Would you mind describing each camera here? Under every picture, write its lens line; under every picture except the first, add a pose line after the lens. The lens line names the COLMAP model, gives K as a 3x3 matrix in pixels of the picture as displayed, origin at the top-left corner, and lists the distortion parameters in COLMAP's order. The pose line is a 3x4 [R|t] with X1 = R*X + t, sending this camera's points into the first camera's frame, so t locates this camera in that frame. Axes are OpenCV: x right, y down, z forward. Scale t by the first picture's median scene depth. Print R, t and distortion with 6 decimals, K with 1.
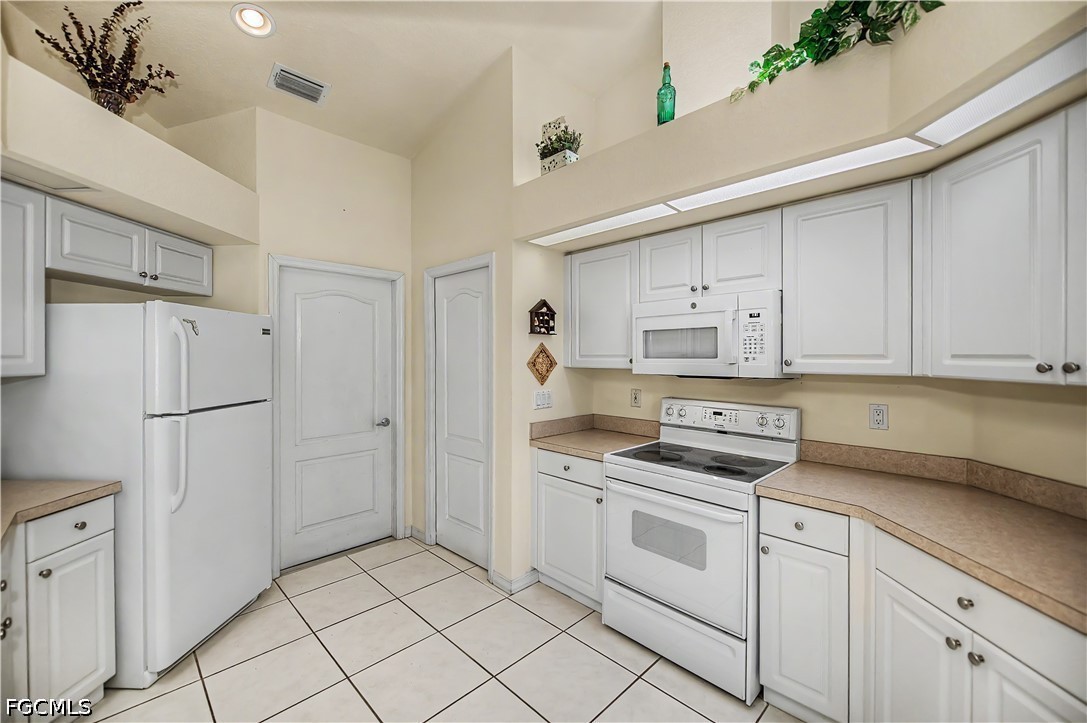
lens RADIAL K [[436.4, 0, 549.6], [0, 436.4, 357.9], [0, 0, 1]] dist [0.000520, -0.000051]
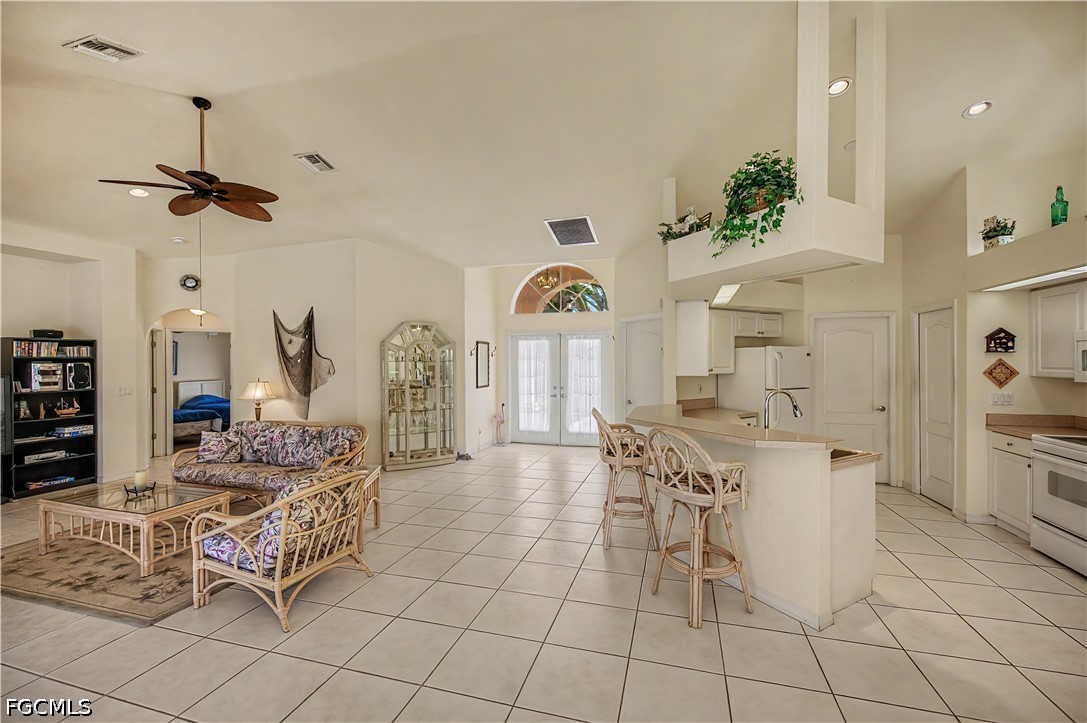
lens RADIAL K [[446.7, 0, 546.6], [0, 446.7, 360.3], [0, 0, 1]] dist [0.000302, -0.000101]
pose [[0.468773, -0.000662, -0.883318, 0.580660], [0.000251, 1.000000, -0.000616, -0.028083], [0.883319, 0.000067, 0.468773, -0.988962]]
